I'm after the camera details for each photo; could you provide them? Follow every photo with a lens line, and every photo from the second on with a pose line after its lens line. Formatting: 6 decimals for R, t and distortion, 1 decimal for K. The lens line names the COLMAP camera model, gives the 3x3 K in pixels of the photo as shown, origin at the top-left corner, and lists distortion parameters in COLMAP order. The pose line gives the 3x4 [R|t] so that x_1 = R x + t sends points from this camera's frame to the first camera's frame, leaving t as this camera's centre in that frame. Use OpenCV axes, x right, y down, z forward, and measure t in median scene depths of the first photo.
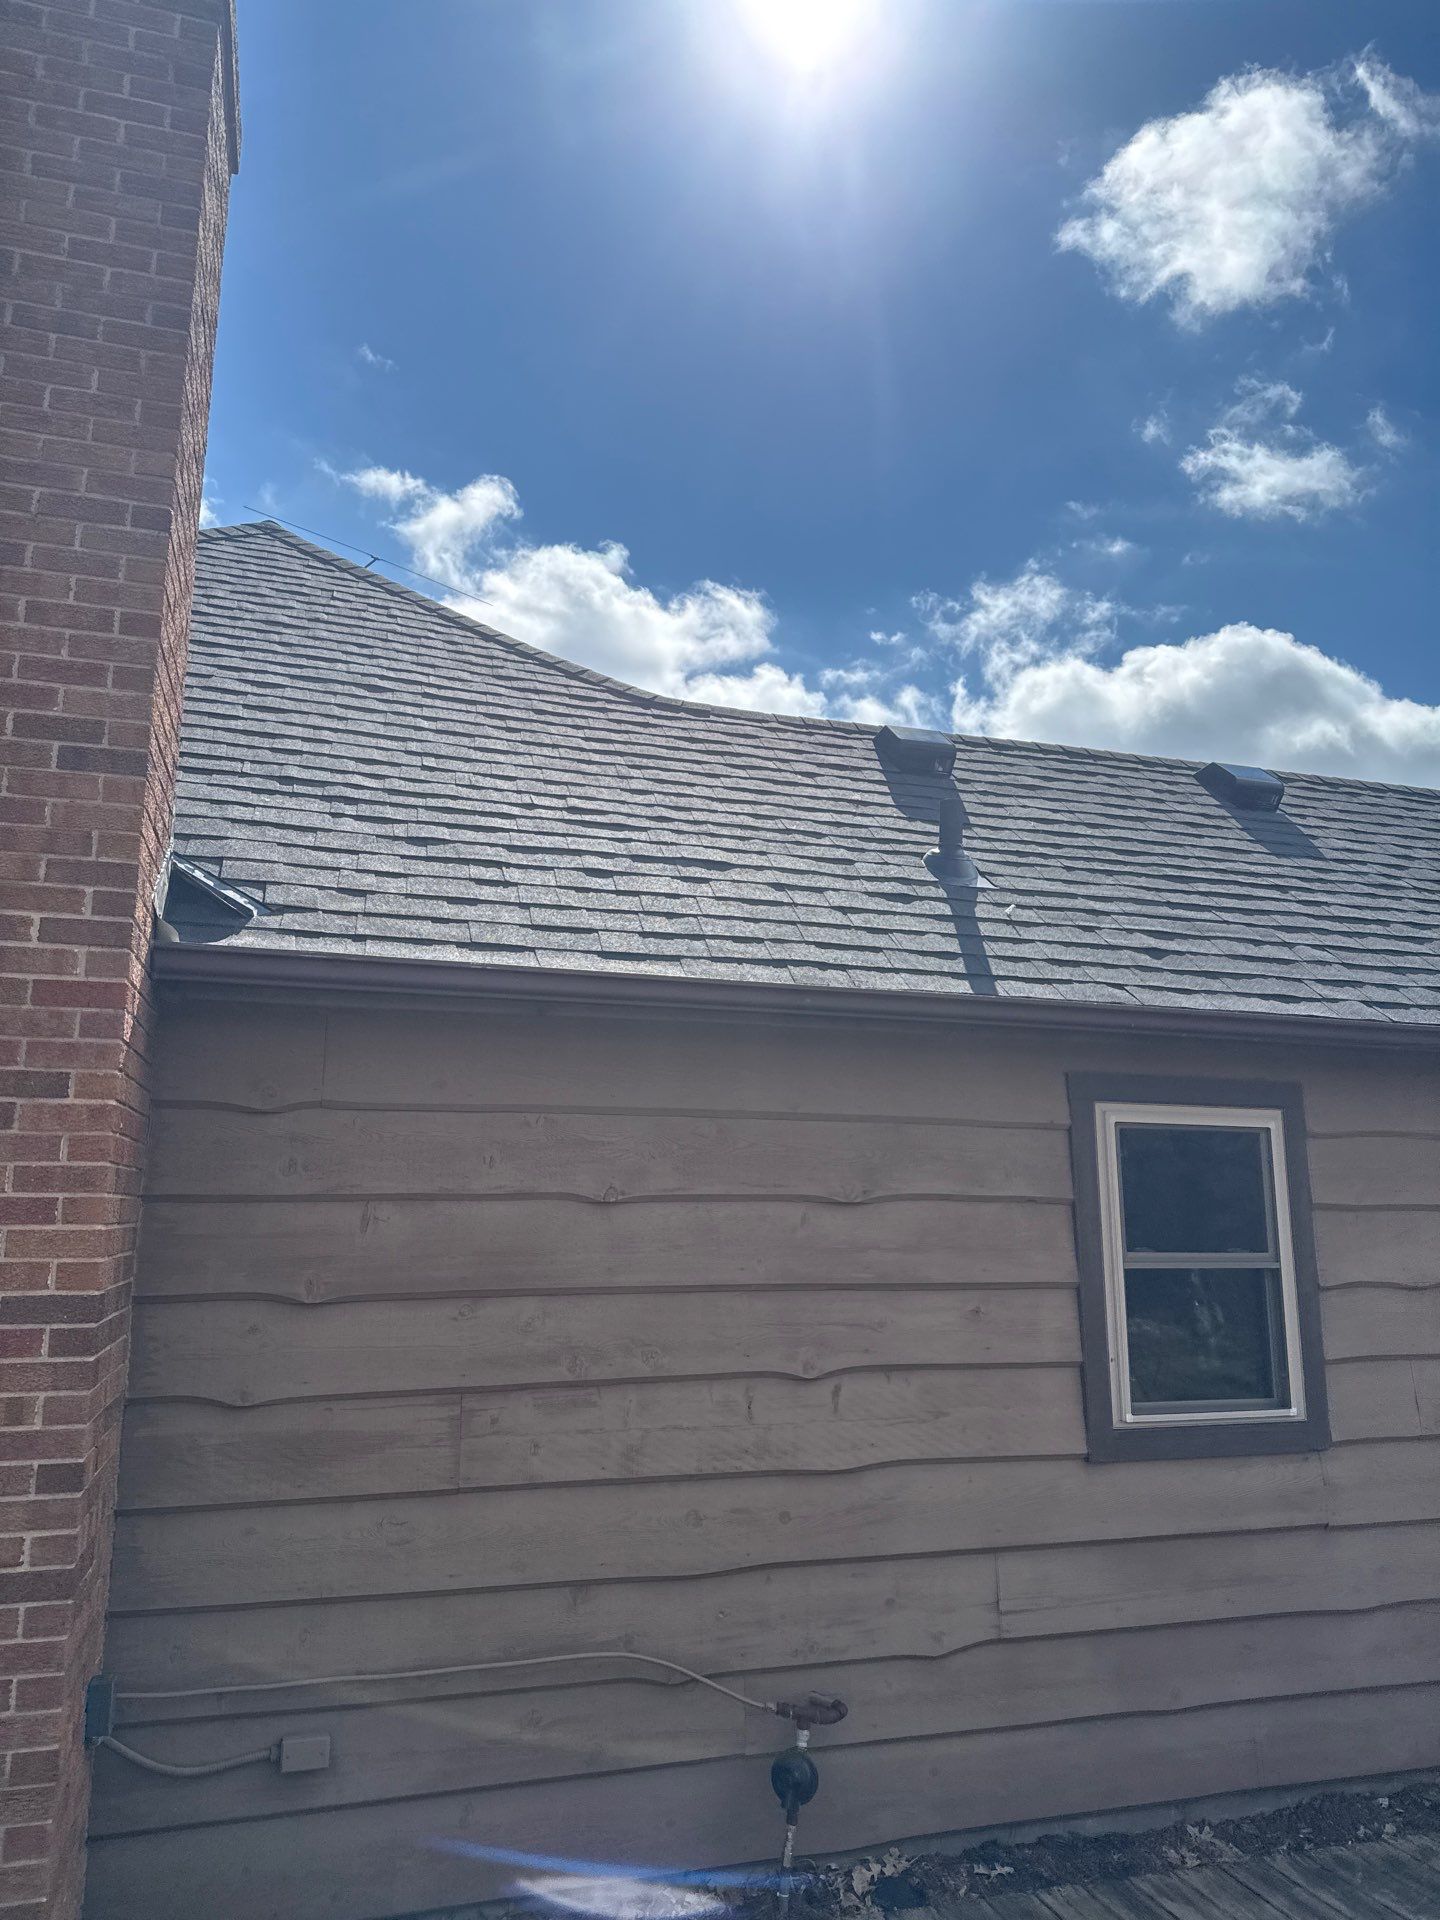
lens RADIAL K [[1366.6, 0, 720.0], [0, 1366.6, 960.0], [0, 0, 1]] dist [0.099877, -0.107774]
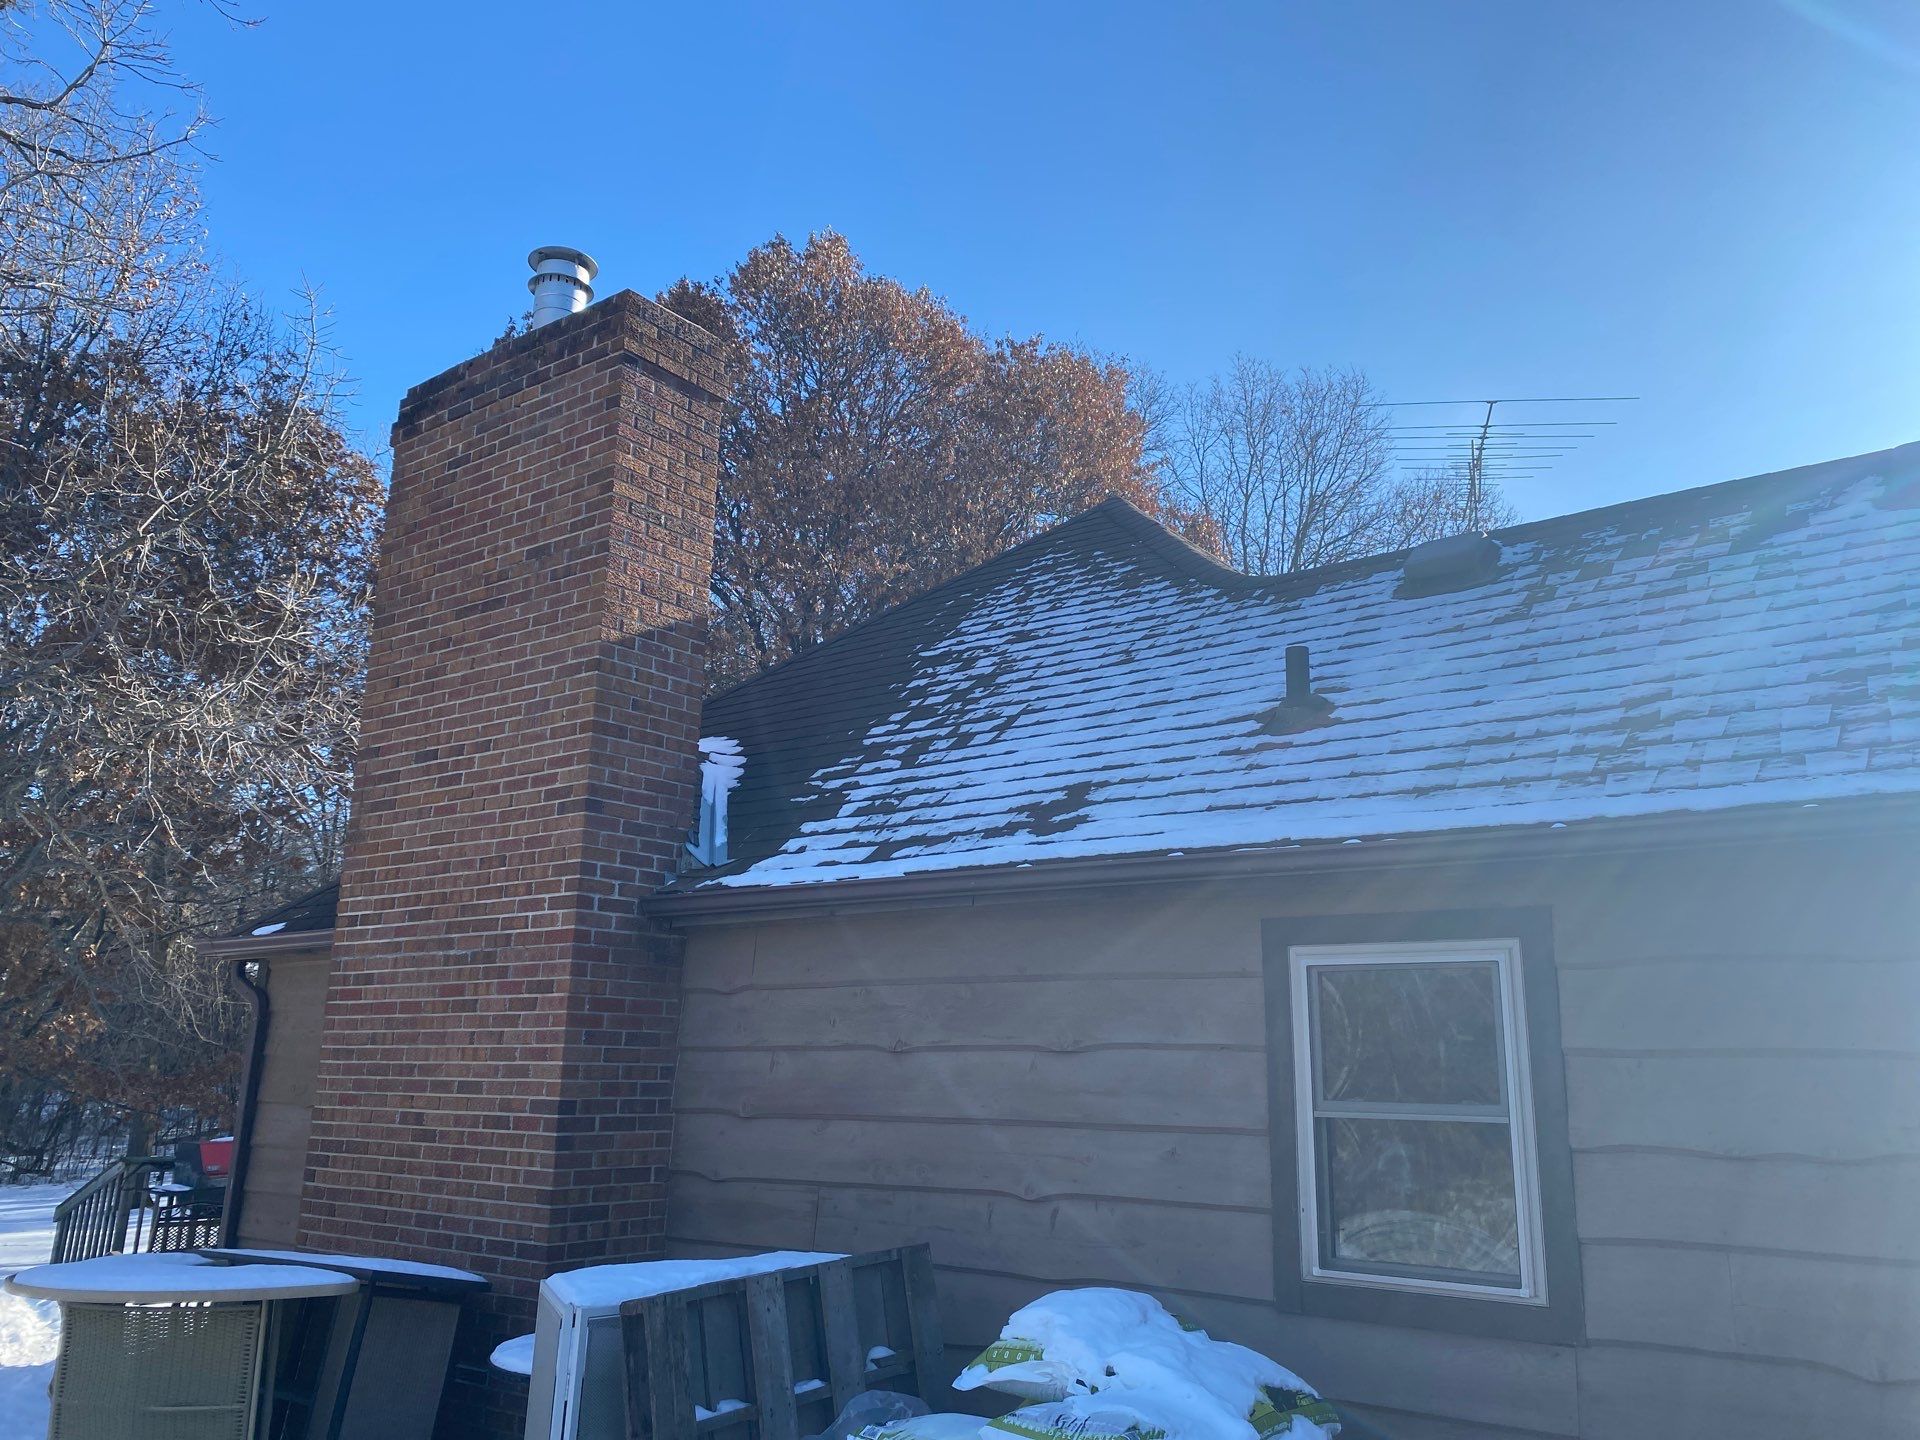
lens RADIAL K [[1390.1, 0, 960.0], [0, 1390.1, 720.0], [0, 0, 1]] dist [-0.003647, 0.074605]
pose [[0.599659, -0.189268, -0.777552, 1.021213], [0.141631, 0.981392, -0.129659, 0.043017], [0.787623, -0.032374, 0.615307, 0.221163]]
